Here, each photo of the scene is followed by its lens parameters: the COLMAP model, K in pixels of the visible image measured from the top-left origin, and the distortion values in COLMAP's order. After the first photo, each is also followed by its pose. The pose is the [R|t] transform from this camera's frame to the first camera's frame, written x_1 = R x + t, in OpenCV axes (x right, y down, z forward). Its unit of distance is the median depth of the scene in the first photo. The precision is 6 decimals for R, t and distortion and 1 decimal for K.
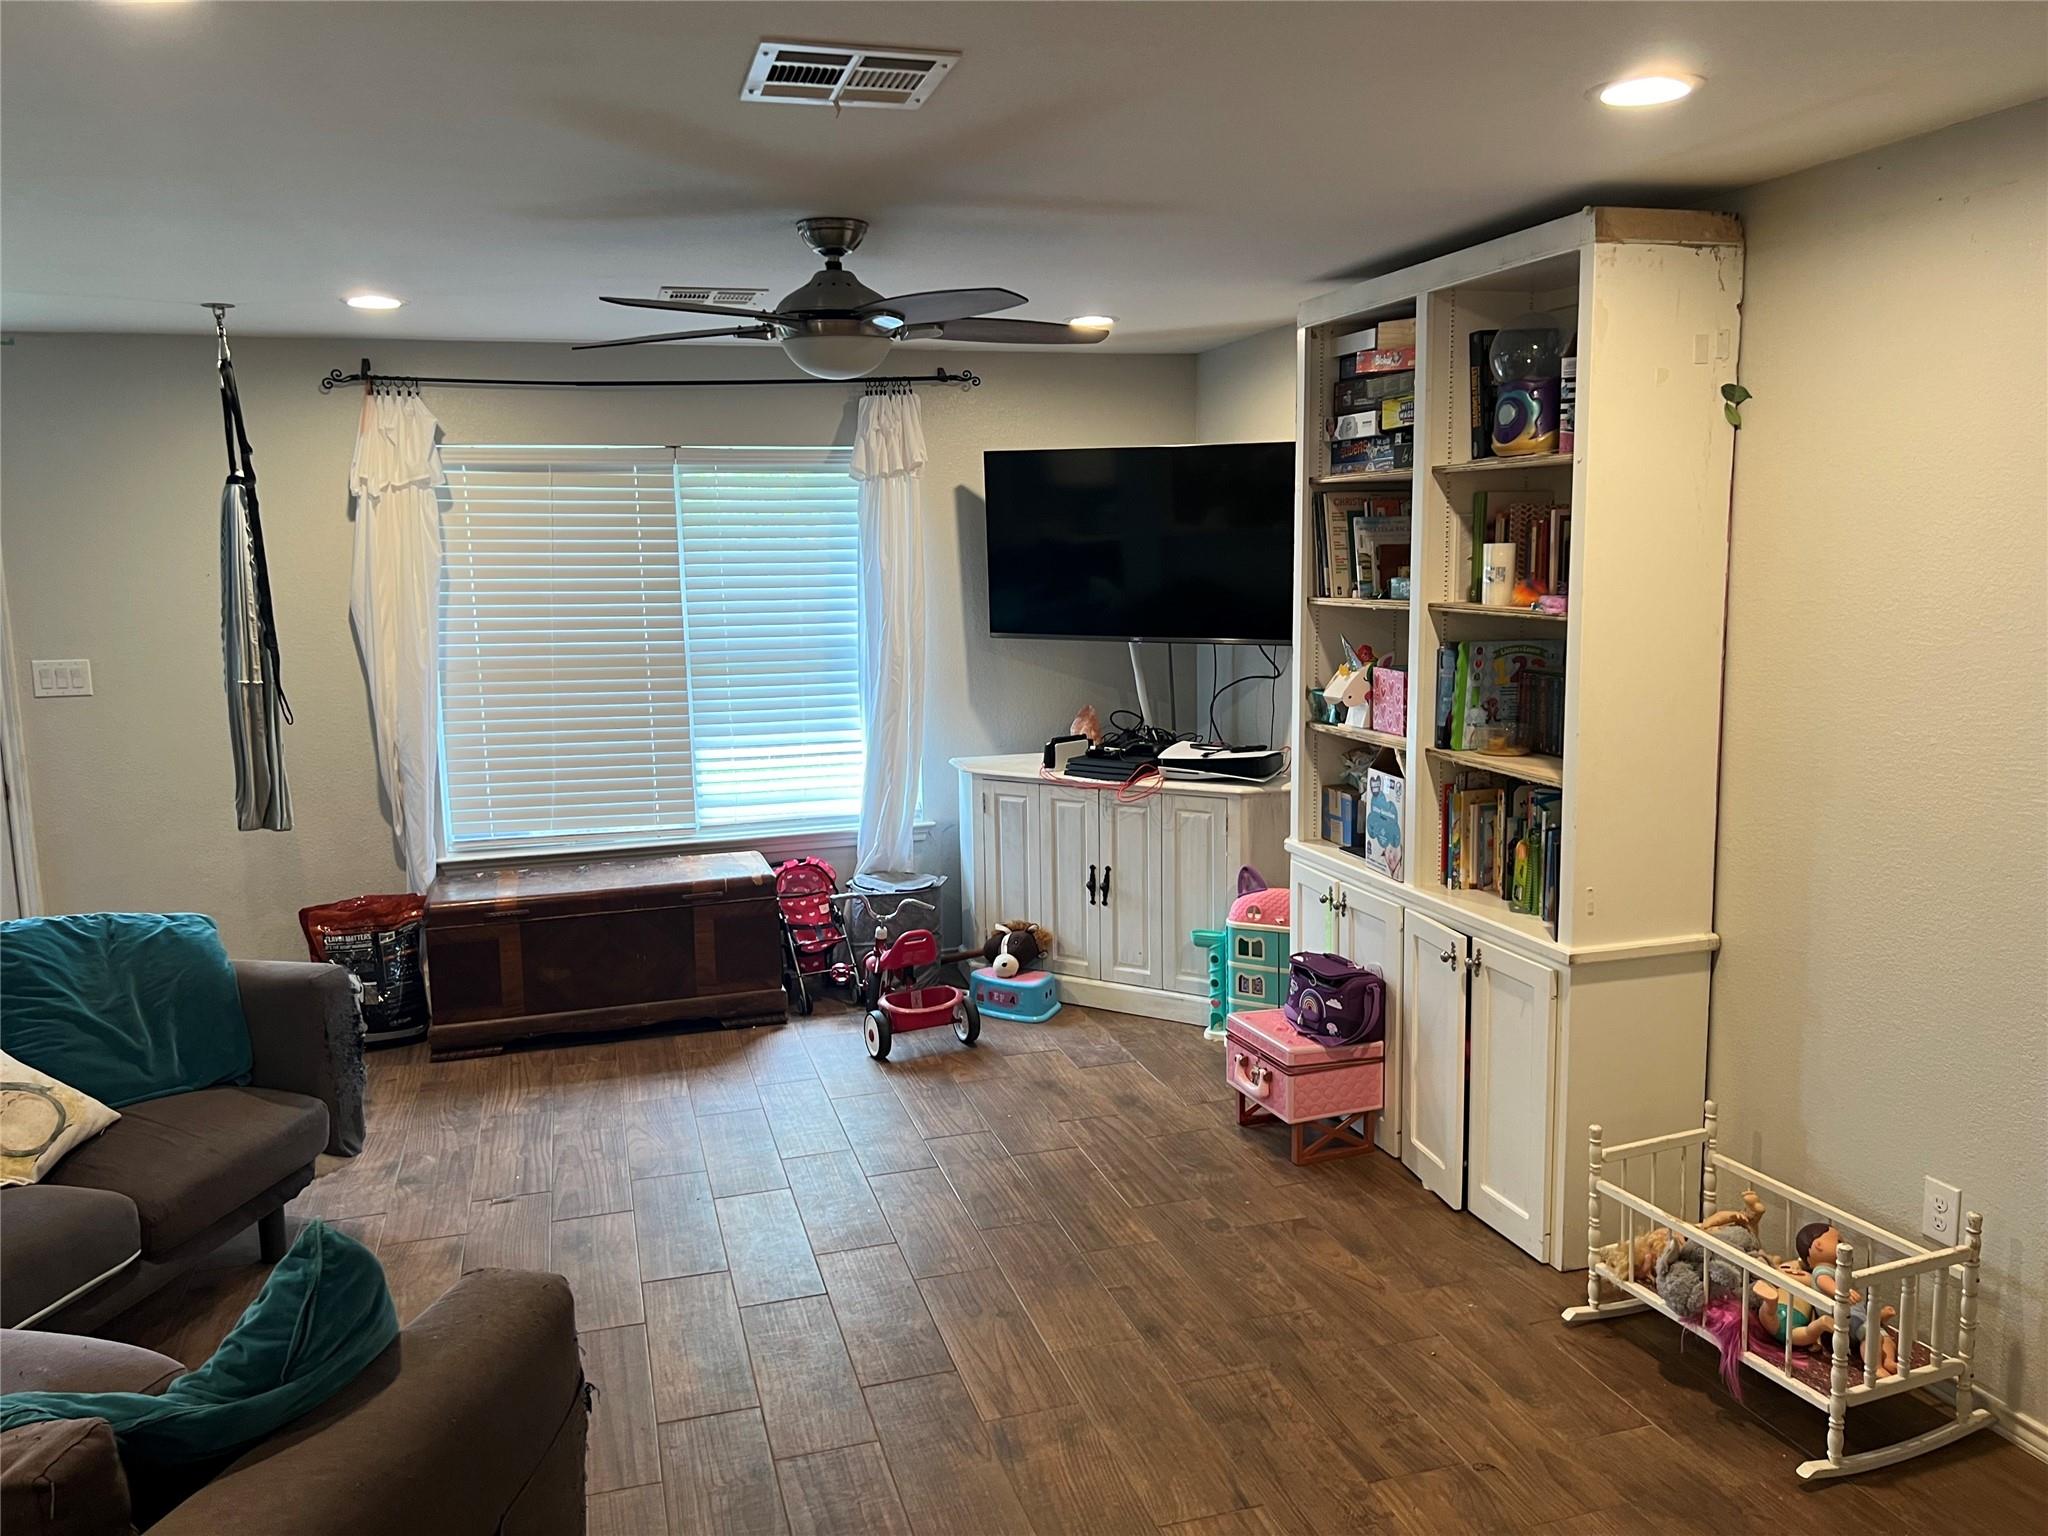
lens RADIAL K [[1528.7, 0, 1031.6], [0, 1528.7, 759.1], [0, 0, 1]] dist [0.071110, -0.082228]
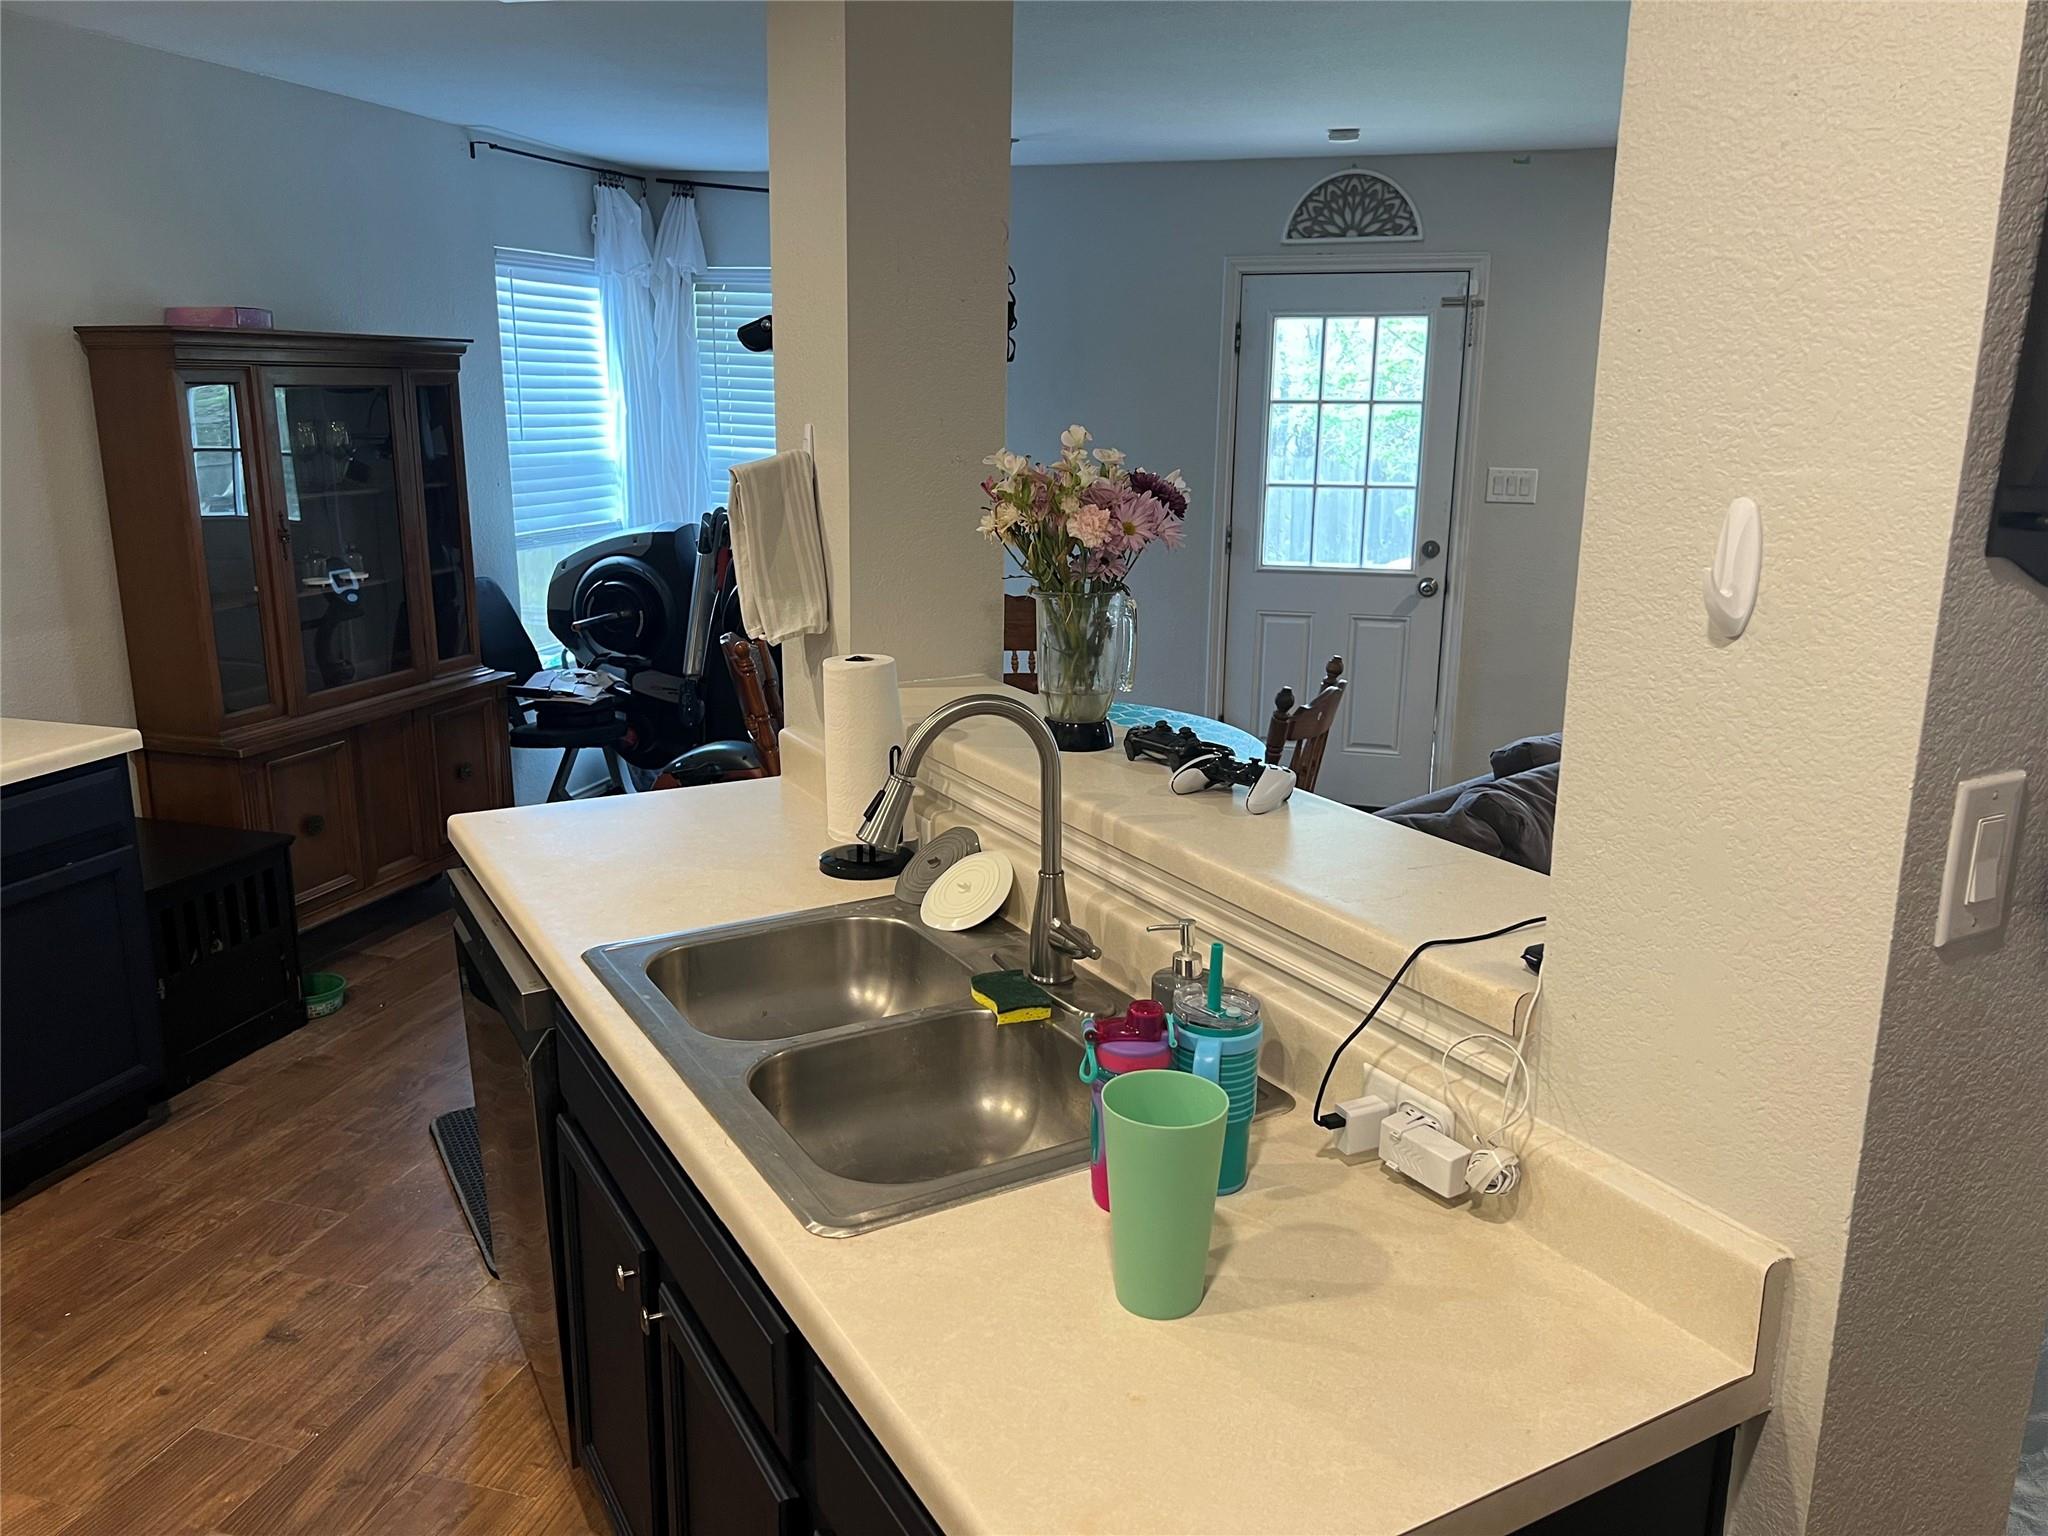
lens RADIAL K [[1555.9, 0, 1052.0], [0, 1555.9, 769.2], [0, 0, 1]] dist [0.076328, -0.086977]
pose [[0.839769, 0.157996, -0.519446, -0.294375], [-0.104542, 0.985874, 0.130855, 0.032426], [0.532783, -0.055584, 0.844424, -0.097523]]
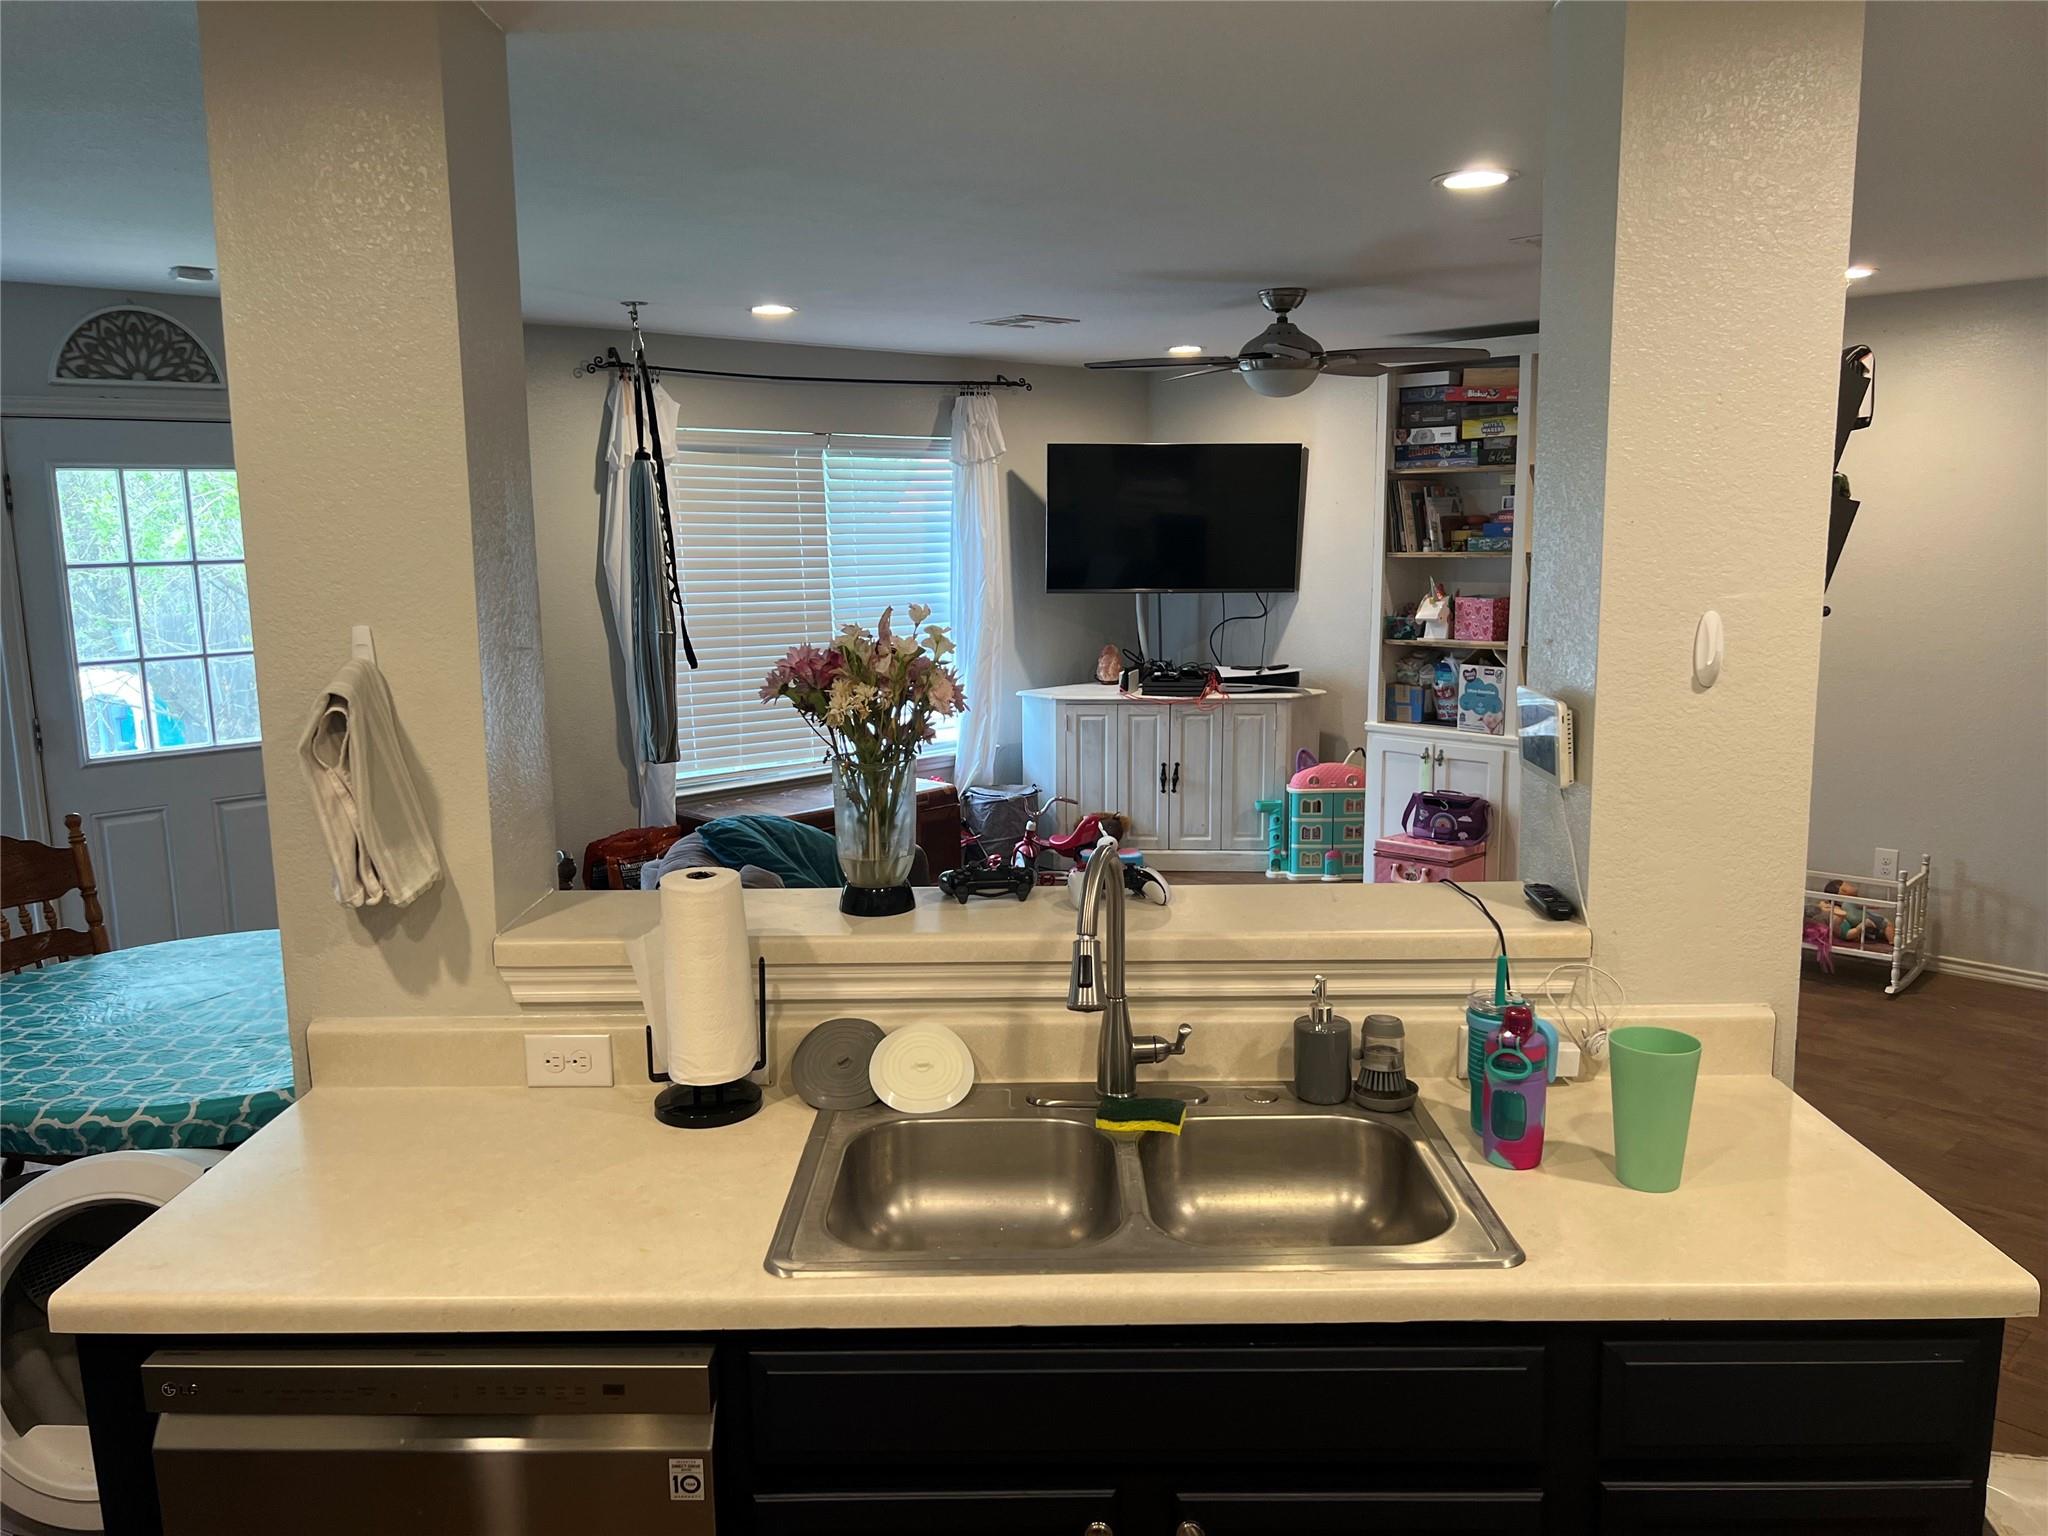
lens RADIAL K [[1533.2, 0, 1029.1], [0, 1533.2, 780.6], [0, 0, 1]] dist [0.108705, -0.138503]
pose [[0.892291, -0.071672, 0.445736, -0.693617], [0.062496, 0.997422, 0.035272, 0.032534], [-0.447115, -0.003616, 0.894469, -0.140174]]
